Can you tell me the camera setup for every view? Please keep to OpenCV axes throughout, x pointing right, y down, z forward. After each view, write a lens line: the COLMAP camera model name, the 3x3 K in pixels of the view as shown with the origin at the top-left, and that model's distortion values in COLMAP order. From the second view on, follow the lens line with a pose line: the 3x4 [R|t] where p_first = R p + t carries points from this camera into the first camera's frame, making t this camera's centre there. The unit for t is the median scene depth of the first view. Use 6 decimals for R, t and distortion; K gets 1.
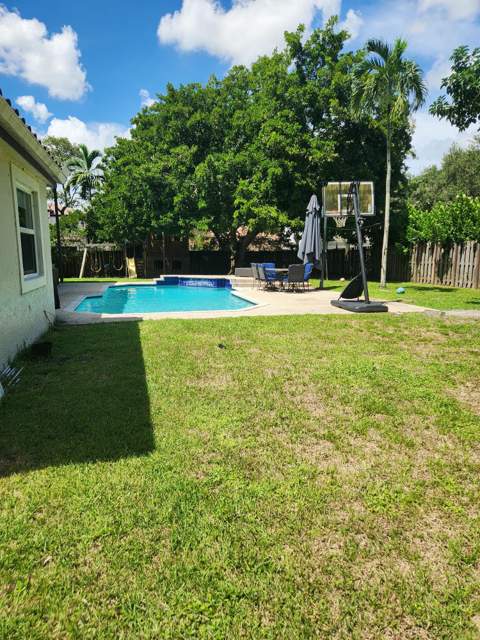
lens RADIAL K [[423.4, 0, 240.0], [0, 423.4, 320.0], [0, 0, 1]] dist [-0.004243, -0.005967]
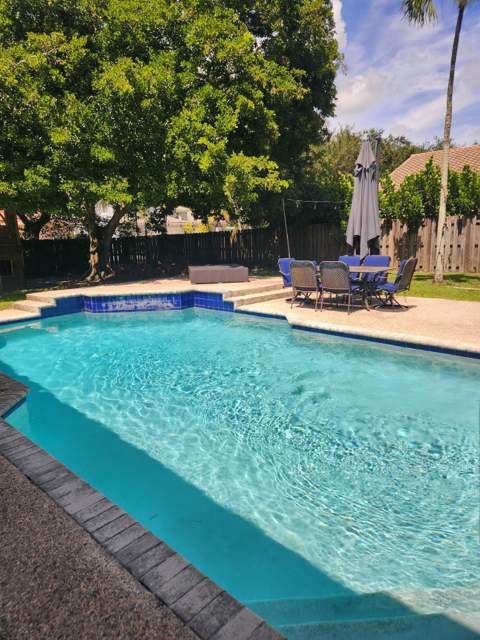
lens RADIAL K [[423.4, 0, 240.0], [0, 423.4, 320.0], [0, 0, 1]] dist [-0.004243, -0.005967]
pose [[0.842542, -0.141296, 0.519768, -0.256339], [0.121516, 0.989965, 0.072139, -0.086428], [-0.524745, 0.002381, 0.851256, 0.471167]]
